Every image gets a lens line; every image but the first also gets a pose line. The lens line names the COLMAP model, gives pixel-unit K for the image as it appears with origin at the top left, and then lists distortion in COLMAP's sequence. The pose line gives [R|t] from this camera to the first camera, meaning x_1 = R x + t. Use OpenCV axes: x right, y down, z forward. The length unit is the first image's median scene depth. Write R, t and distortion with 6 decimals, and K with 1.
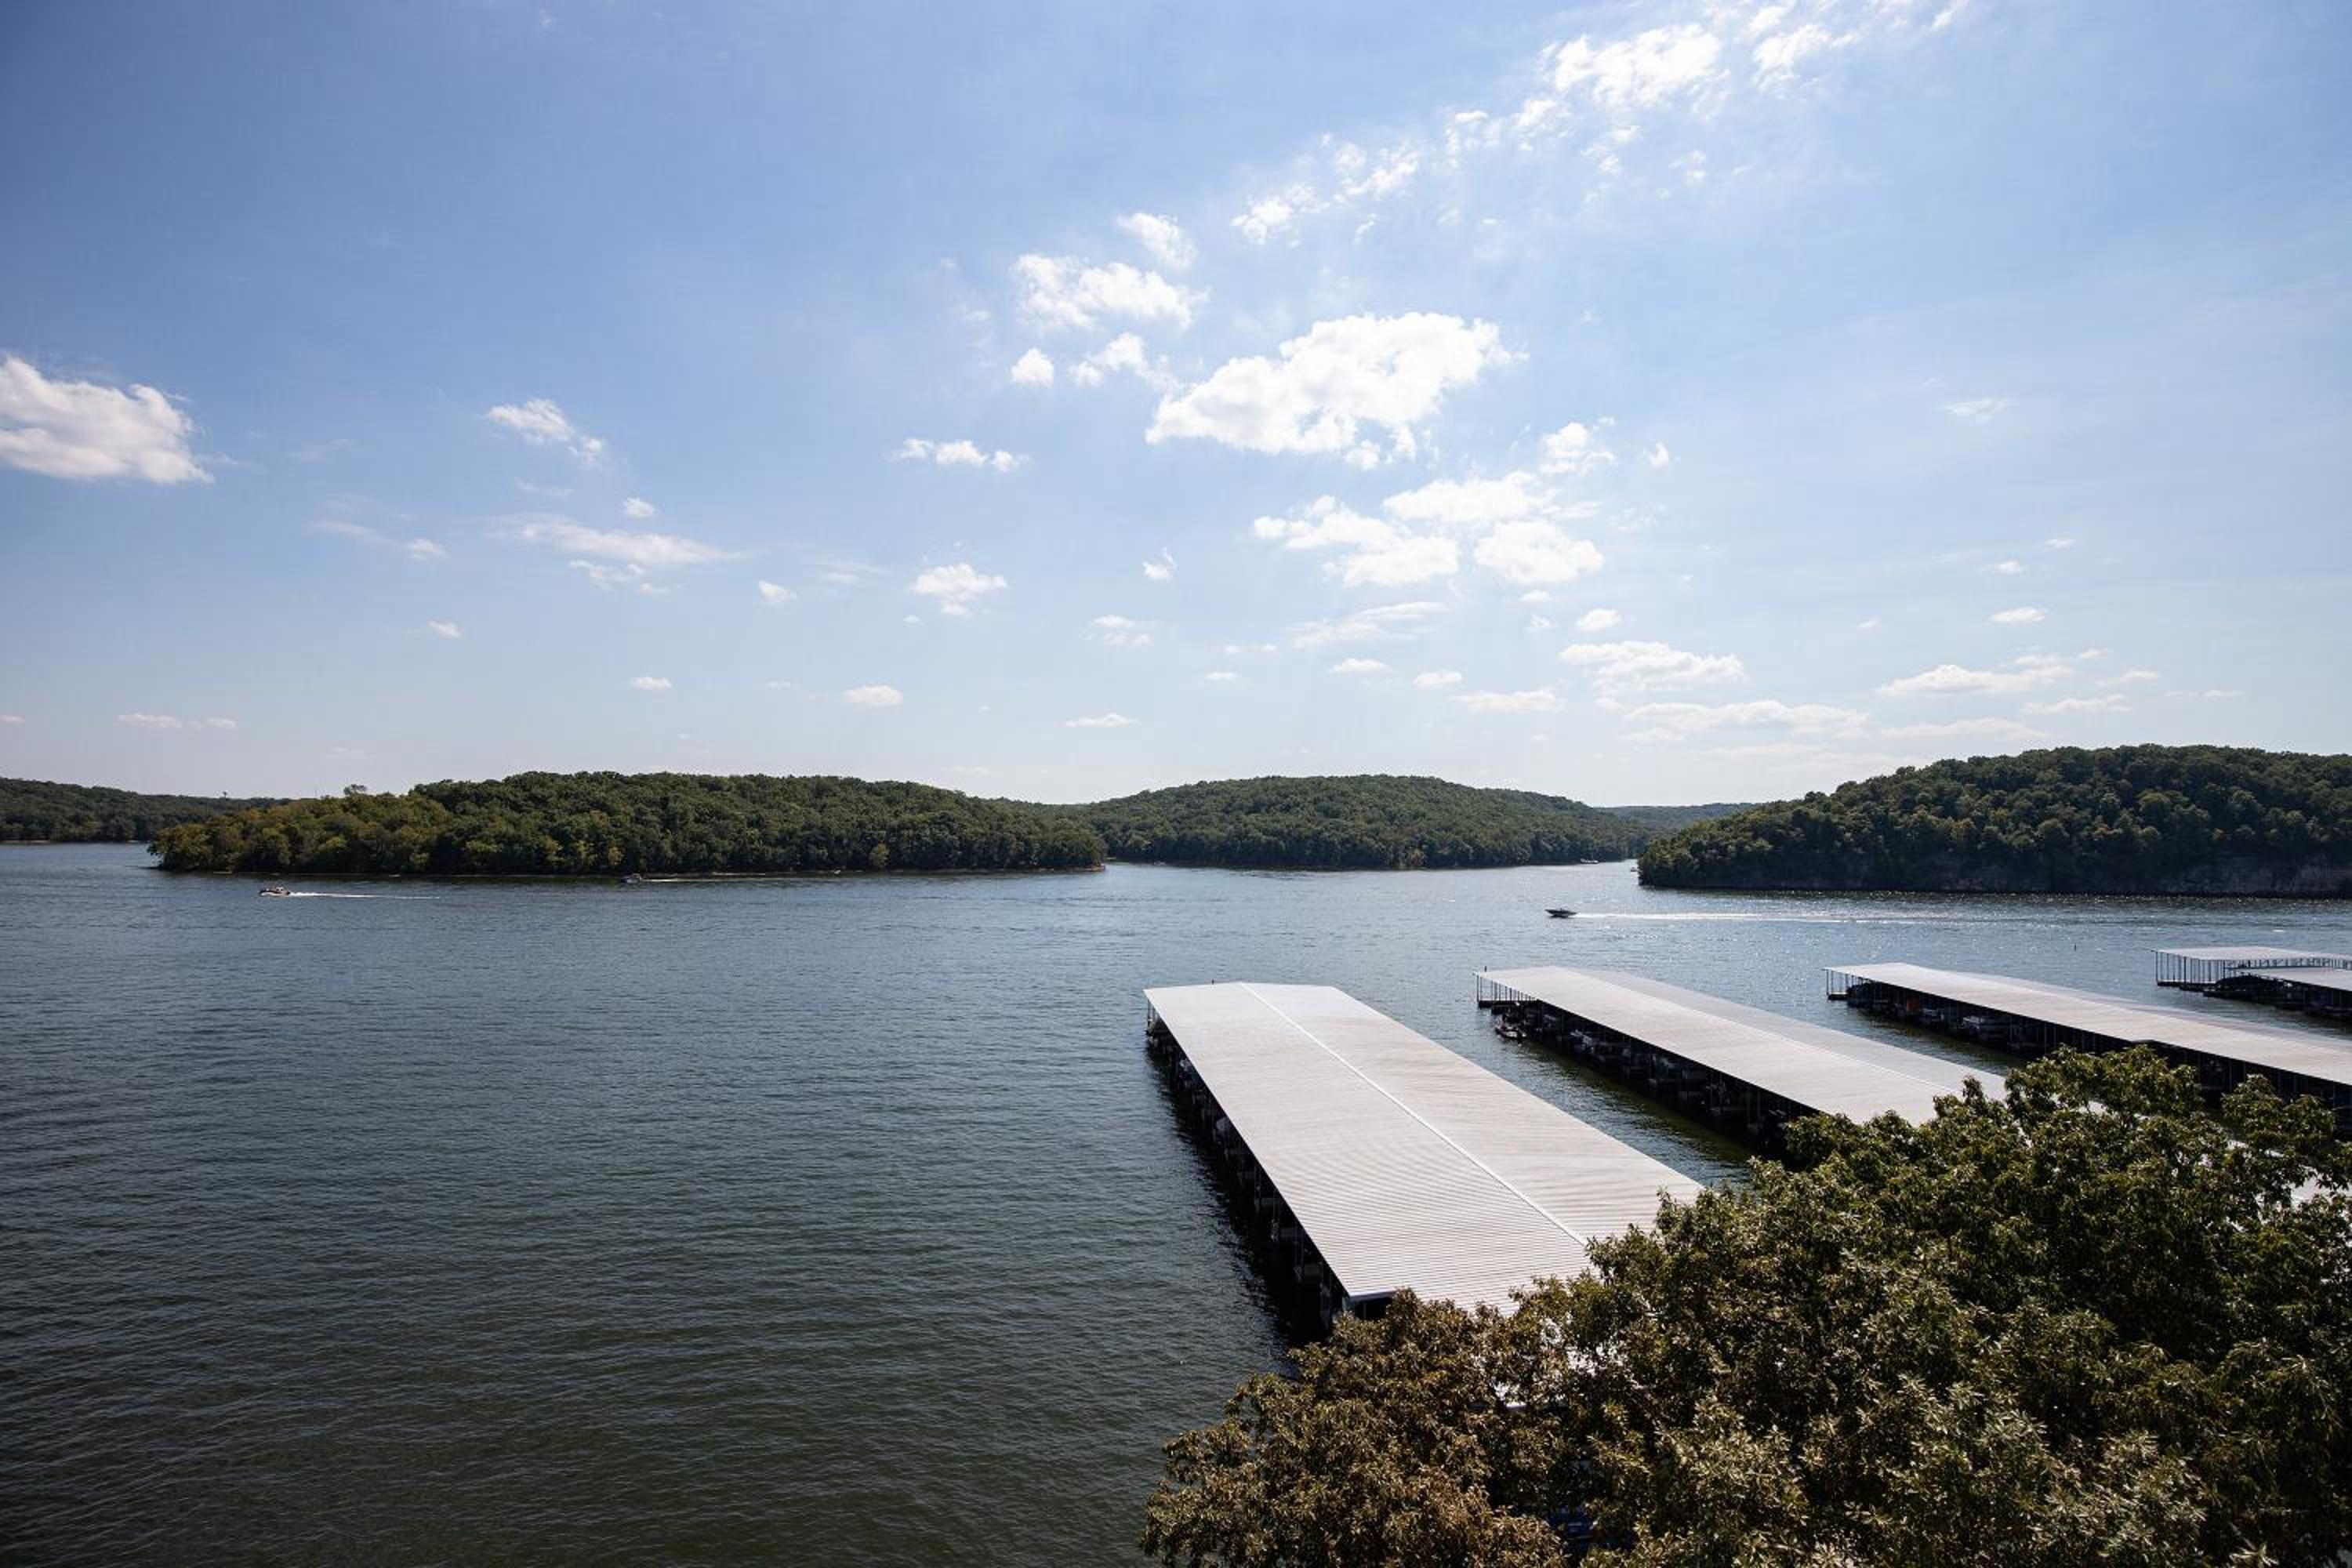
lens RADIAL K [[1106.0, 0, 1198.7], [0, 1106.0, 768.1], [0, 0, 1]] dist [-0.027413, 0.004317]
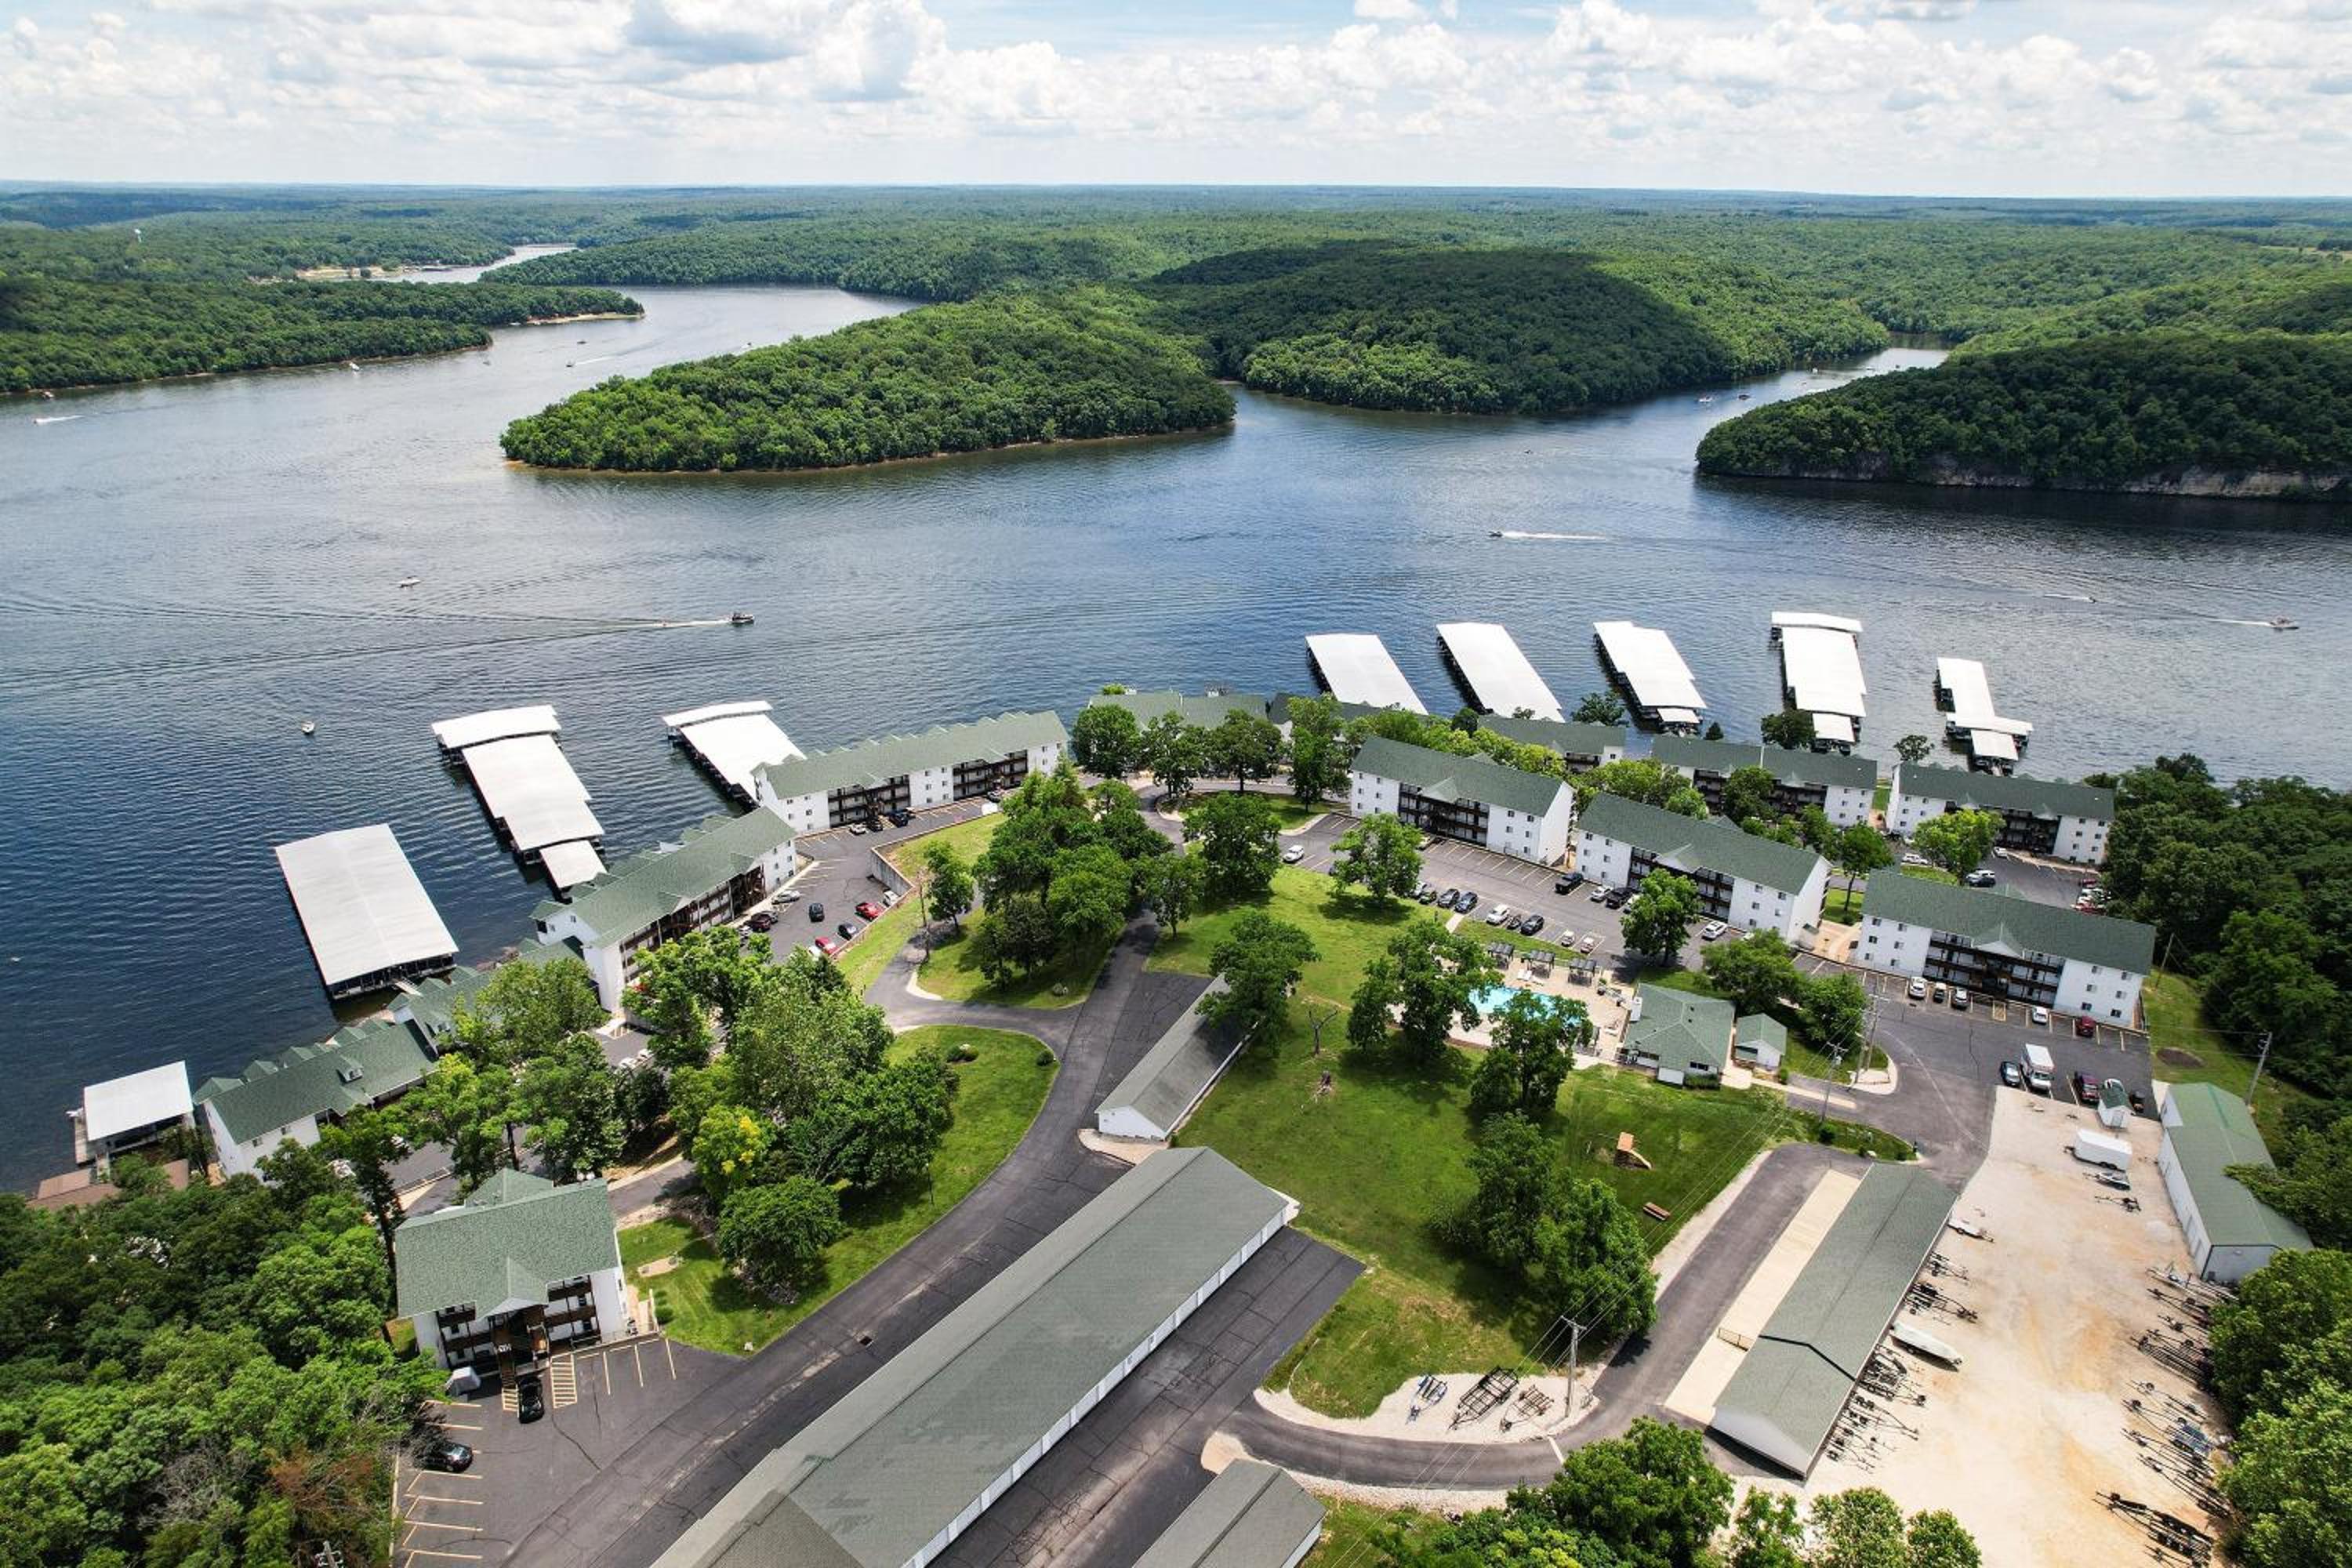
lens RADIAL K [[1525.7, 0, 1187.9], [0, 1525.7, 777.8], [0, 0, 1]] dist [-0.079020, 0.073804]
pose [[0.997053, 0.023563, -0.073011, -0.014134], [0.008997, 0.909190, 0.416284, -0.240806], [0.076190, -0.415713, 0.906299, -0.579412]]
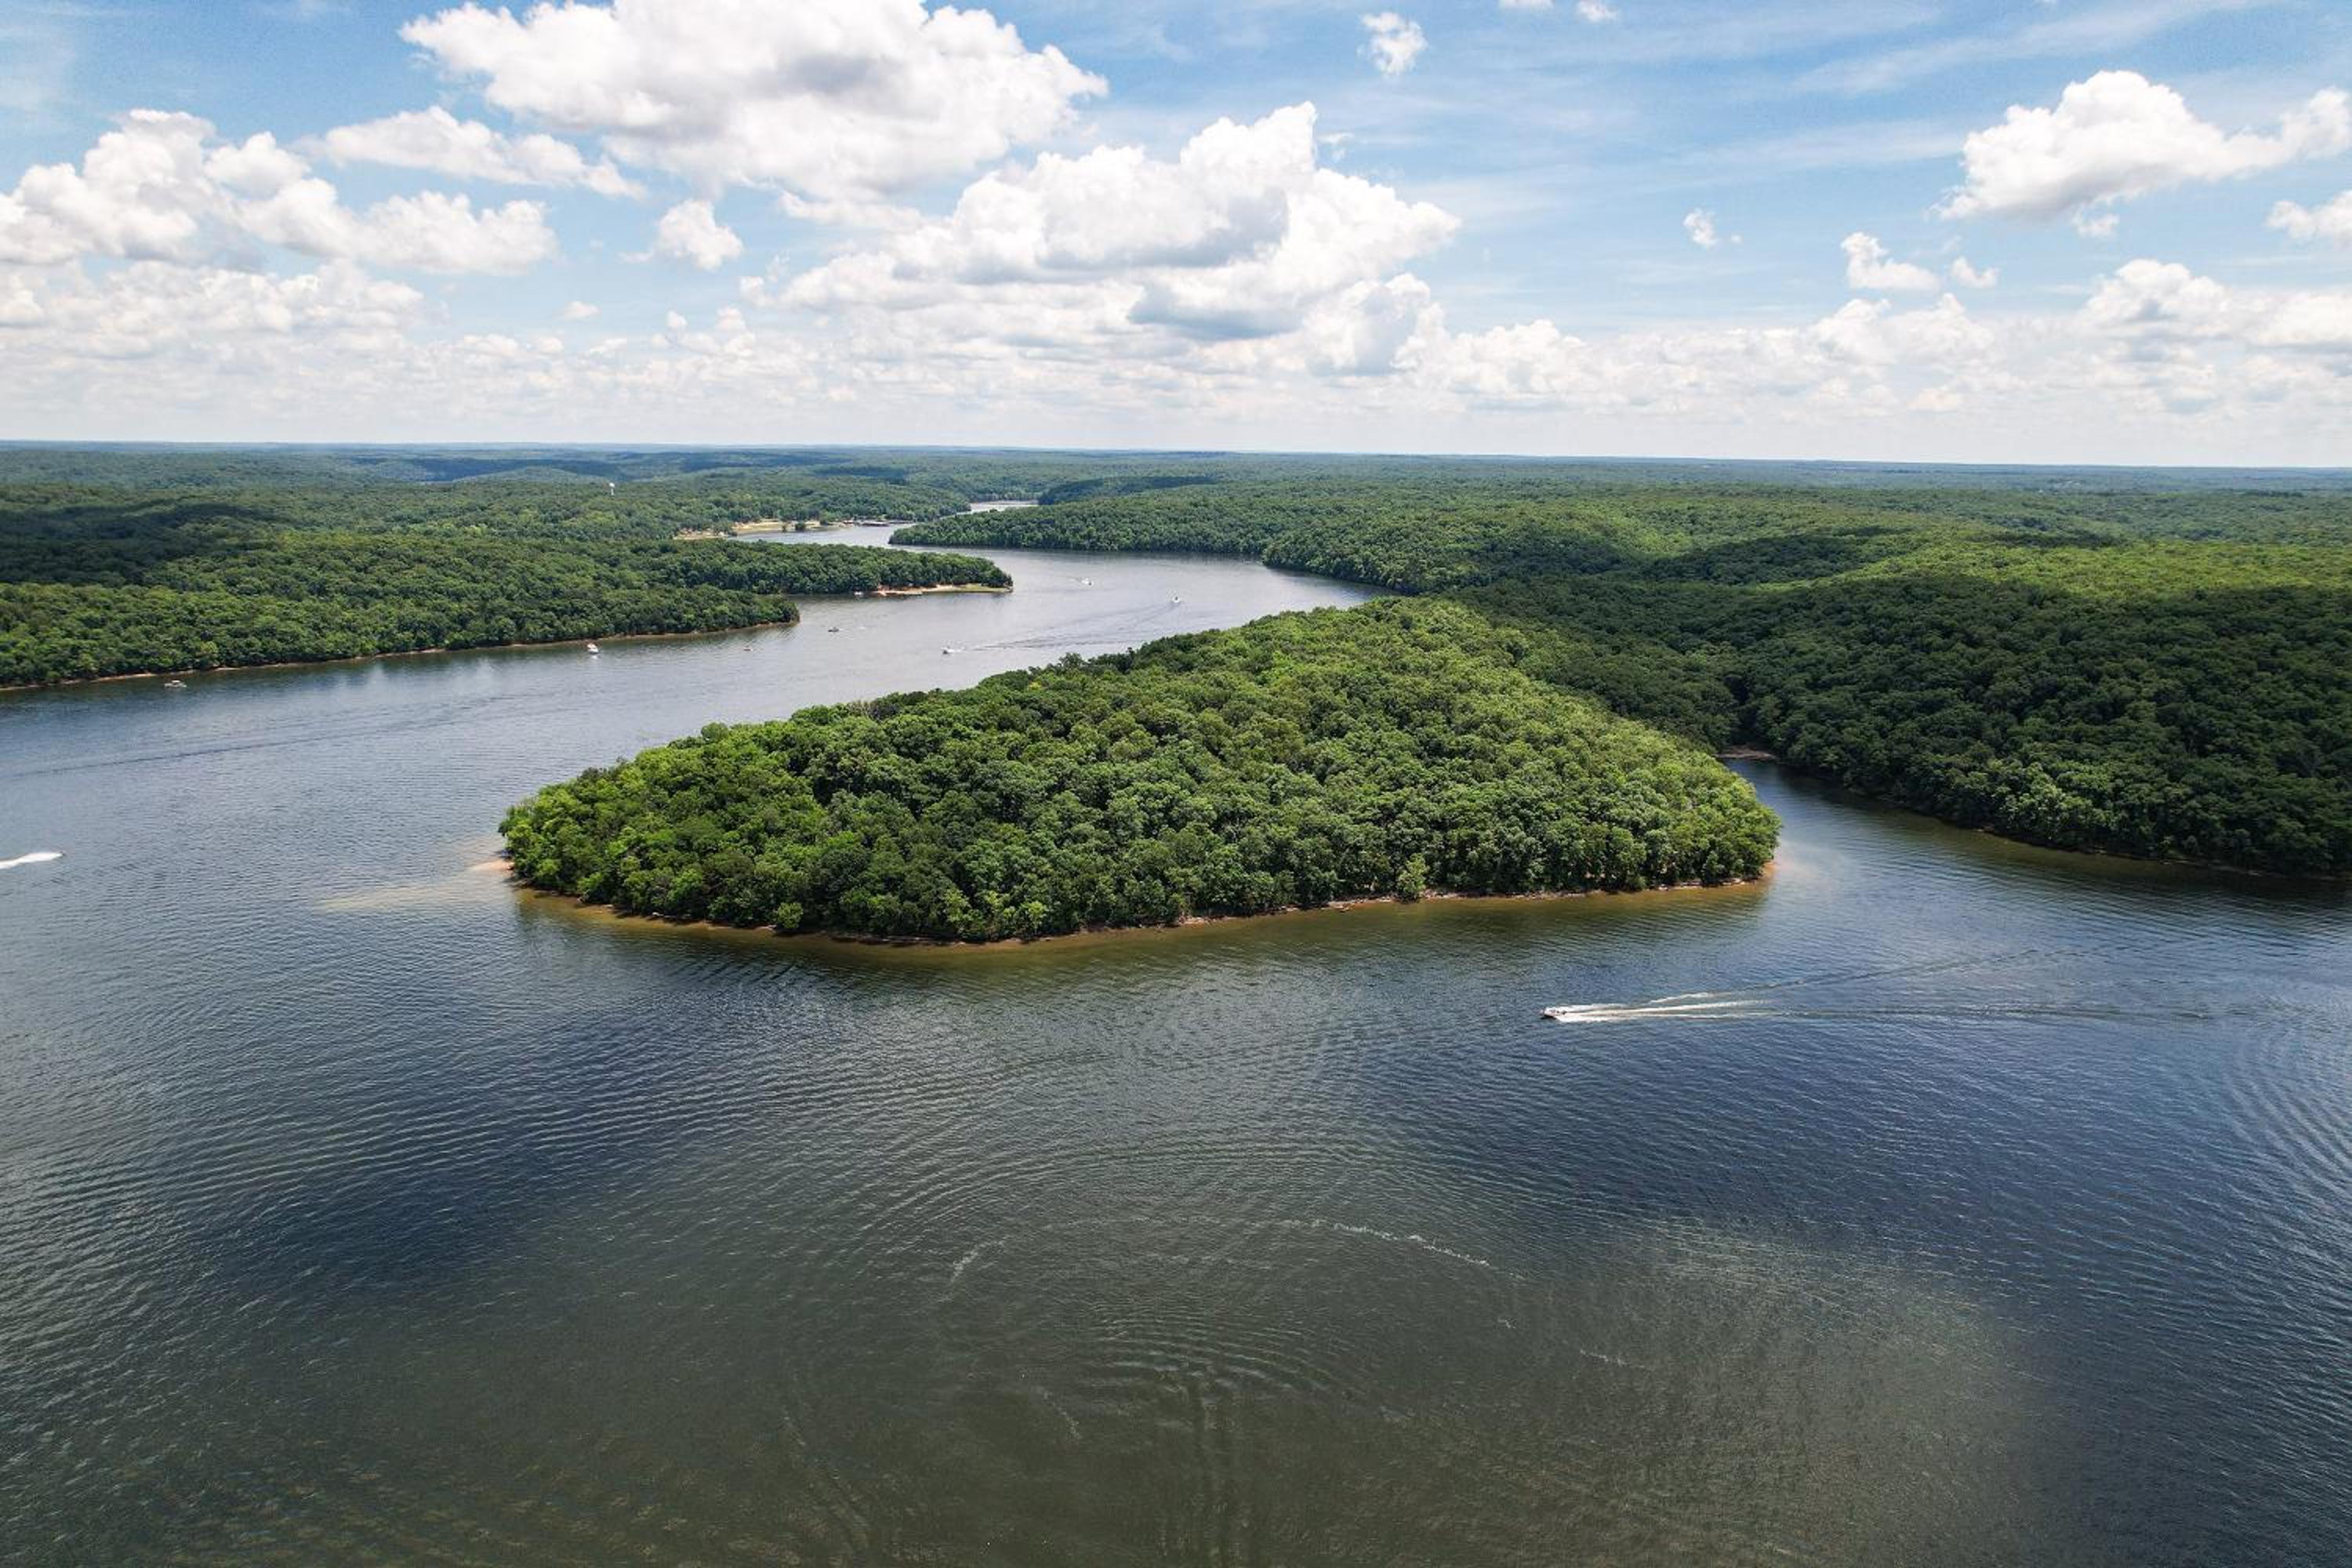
lens RADIAL K [[1504.5, 0, 1169.2], [0, 1504.5, 772.4], [0, 0, 1]] dist [-0.061991, 0.054296]
pose [[0.921109, 0.082835, -0.380389, -0.092714], [0.018706, 0.966555, 0.255777, -0.186266], [0.388854, -0.242715, 0.888753, 0.189630]]
